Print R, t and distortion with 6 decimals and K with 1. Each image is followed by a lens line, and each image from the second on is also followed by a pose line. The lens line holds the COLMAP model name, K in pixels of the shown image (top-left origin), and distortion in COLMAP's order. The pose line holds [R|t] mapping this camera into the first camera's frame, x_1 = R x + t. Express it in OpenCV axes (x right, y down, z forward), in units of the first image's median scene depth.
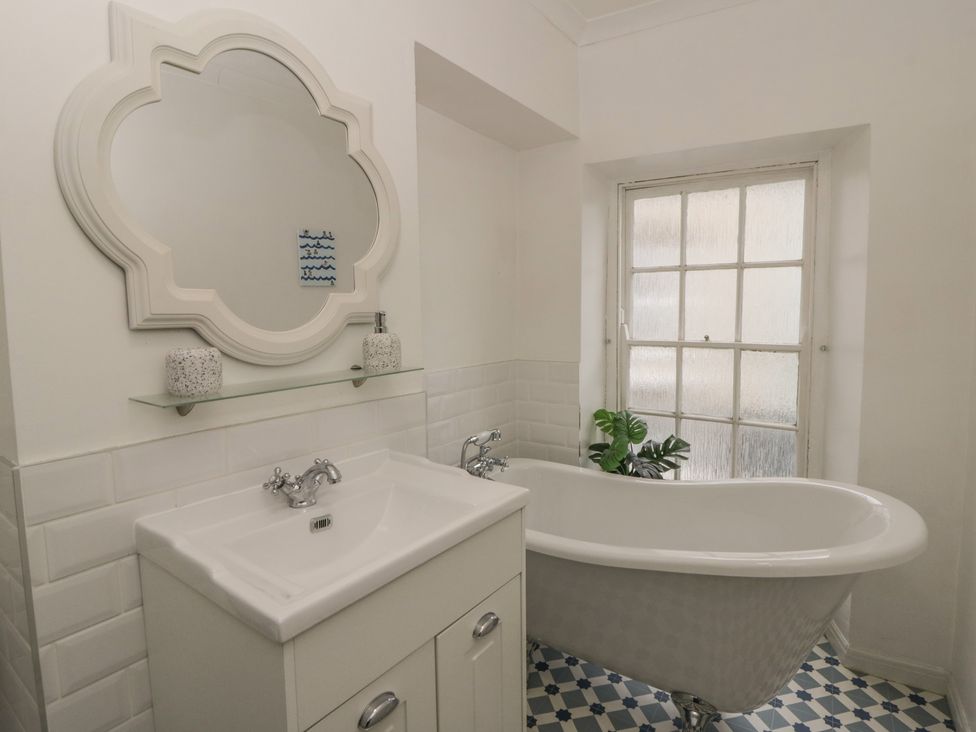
lens RADIAL K [[529.6, 0, 487.1], [0, 529.6, 360.3], [0, 0, 1]] dist [-0.001783, -0.016008]
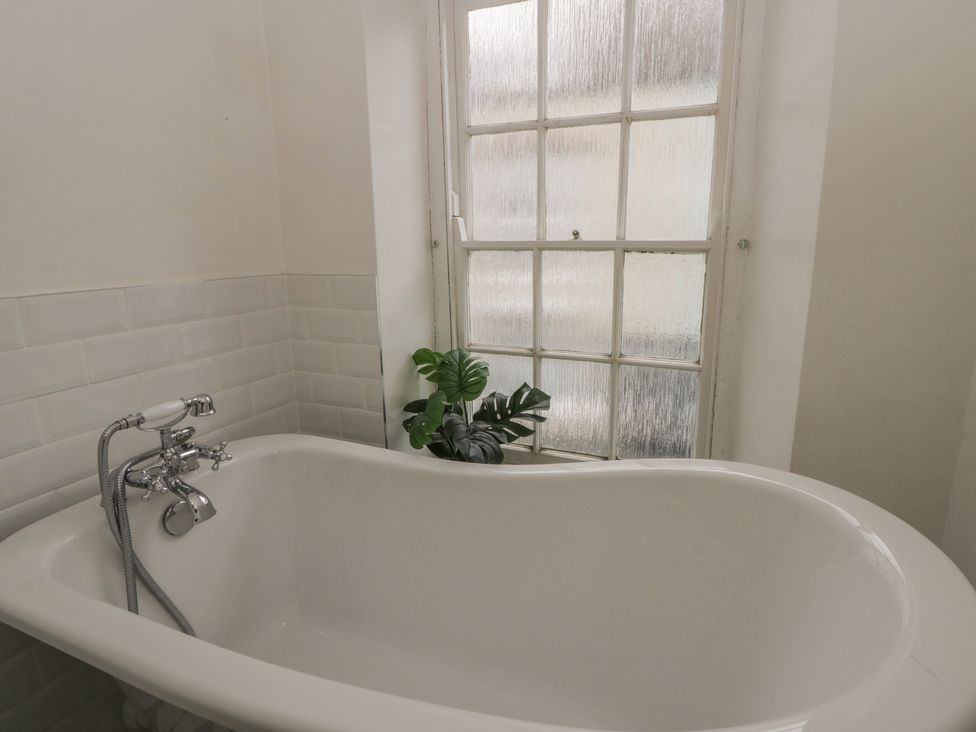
lens RADIAL K [[529.6, 0, 487.7], [0, 529.6, 366.3], [0, 0, 1]] dist [-0.001783, -0.016008]
pose [[0.983849, -0.044111, 0.173478, 0.188964], [0.019808, 0.990037, 0.139404, 0.026052], [-0.177899, -0.133717, 0.974921, 0.363459]]
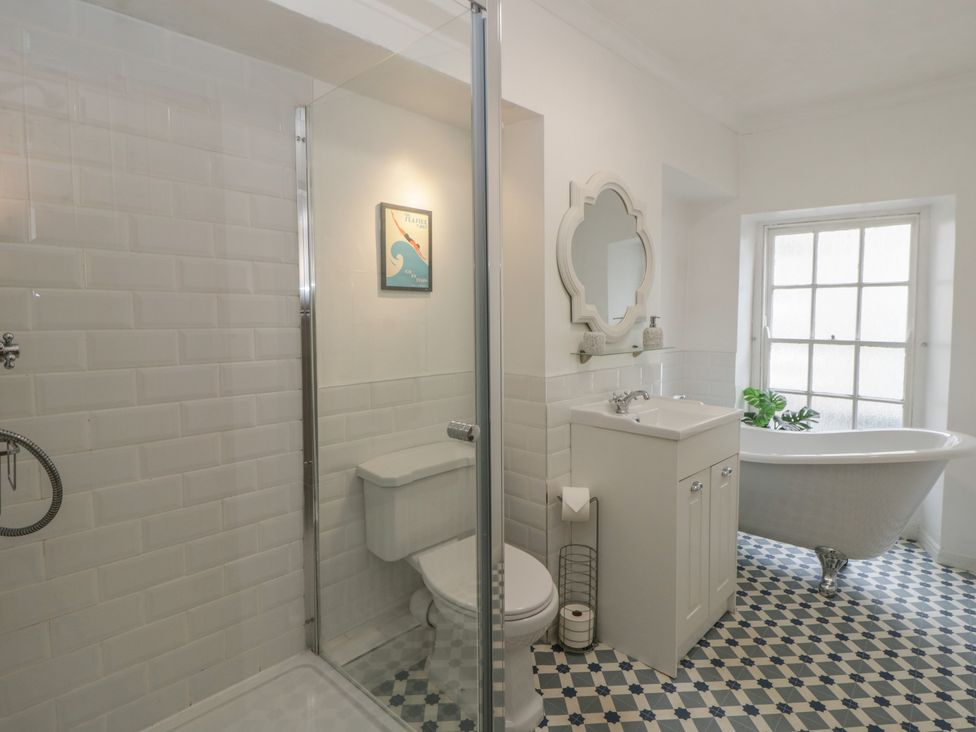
lens RADIAL K [[529.6, 0, 482.2], [0, 529.6, 357.5], [0, 0, 1]] dist [-0.001783, -0.016008]
pose [[0.988826, 0.020564, -0.147648, -0.286991], [-0.022808, 0.999648, -0.013518, 0.050954], [0.147318, 0.016735, 0.988948, -0.496648]]
